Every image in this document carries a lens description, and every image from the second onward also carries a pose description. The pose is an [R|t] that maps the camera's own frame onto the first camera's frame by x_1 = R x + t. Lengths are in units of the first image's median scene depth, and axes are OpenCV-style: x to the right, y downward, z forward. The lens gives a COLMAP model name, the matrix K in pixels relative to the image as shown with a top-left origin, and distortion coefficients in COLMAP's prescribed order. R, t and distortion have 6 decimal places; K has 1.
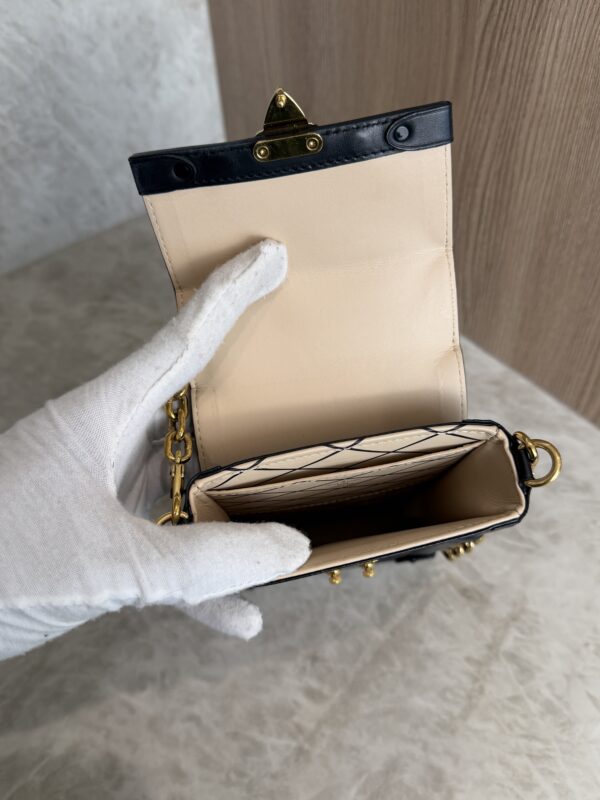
lens RADIAL K [[685.2, 0, 300.0], [0, 685.2, 400.0], [0, 0, 1]] dist [-0.037770, -0.006916]
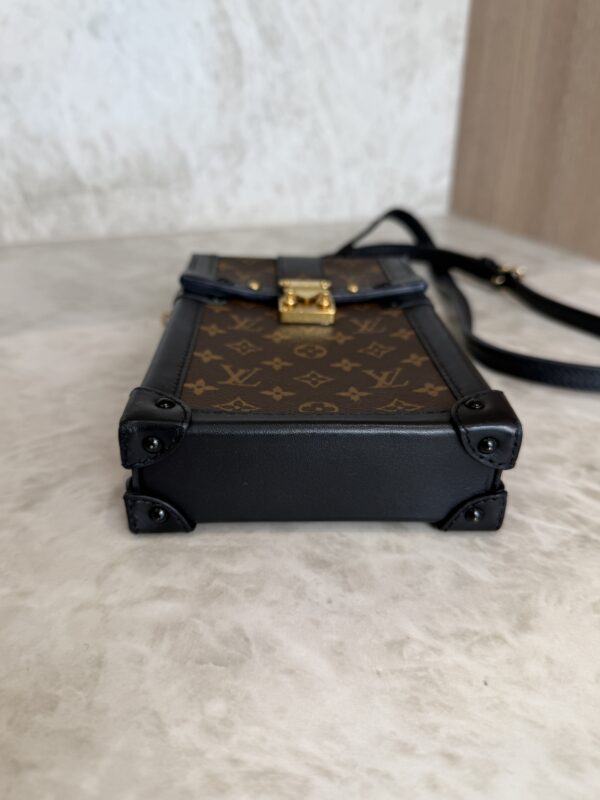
lens RADIAL K [[658.7, 0, 300.0], [0, 658.7, 400.0], [0, 0, 1]] dist [0.045631, -0.182733]
pose [[0.967061, 0.169547, -0.189862, -0.154658], [-0.228661, 0.906348, -0.355313, 0.638364], [0.111838, 0.387023, 0.915262, 0.323998]]
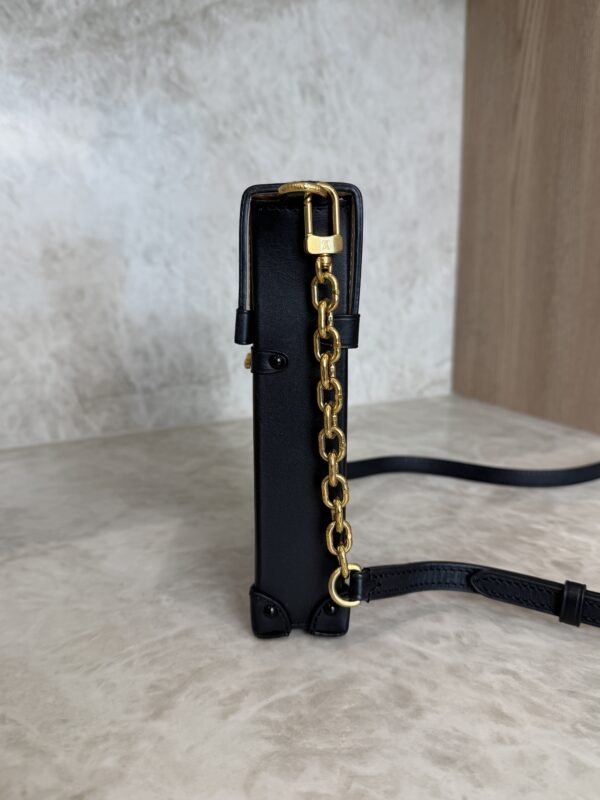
lens RADIAL K [[647.9, 0, 302.3], [0, 647.9, 398.5], [0, 0, 1]] dist [-0.003352, -0.038821]
pose [[0.977048, 0.081321, -0.196887, -0.256319], [-0.181607, 0.801079, -0.570344, 0.655344], [0.111341, 0.593009, 0.797460, 0.215031]]
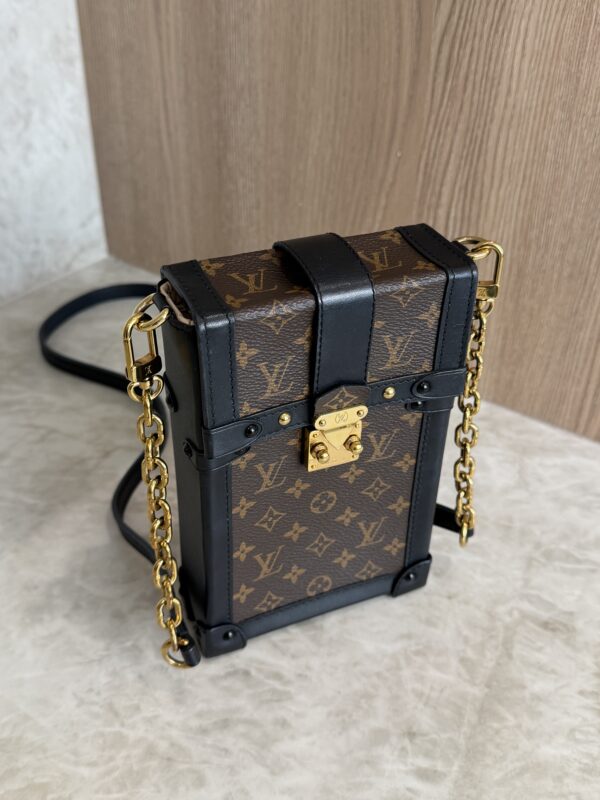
lens RADIAL K [[807.2, 0, 303.8], [0, 807.2, 404.8], [0, 0, 1]] dist [0.140819, -0.393635]
pose [[0.955828, -0.109799, 0.272647, -0.320400], [0.168611, 0.964630, -0.202632, 0.185618], [-0.240755, 0.239652, 0.940534, 0.048662]]
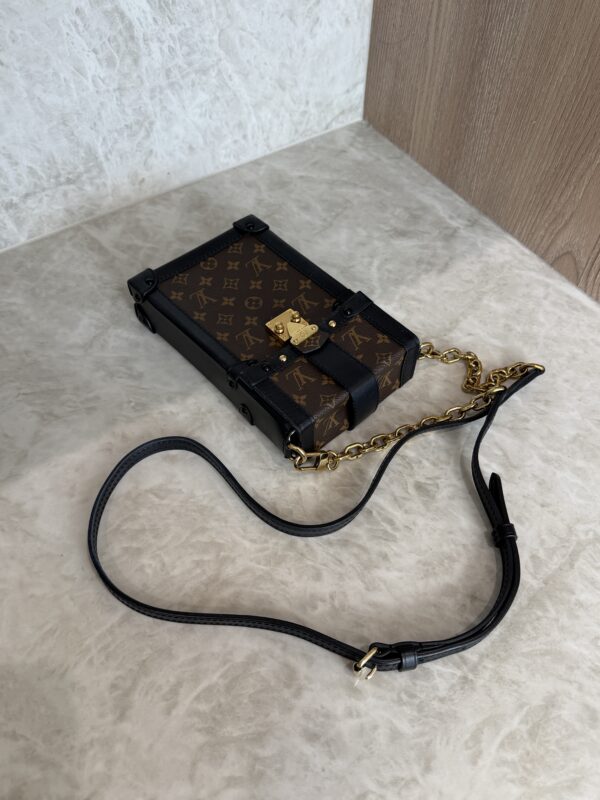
lens RADIAL K [[681.0, 0, 299.8], [0, 681.0, 393.8], [0, 0, 1]] dist [0.074272, -0.156472]
pose [[0.994528, 0.104434, -0.002838, -0.286495], [-0.104002, 0.992258, 0.067876, 0.016939], [0.009904, -0.067210, 0.997690, -0.061252]]
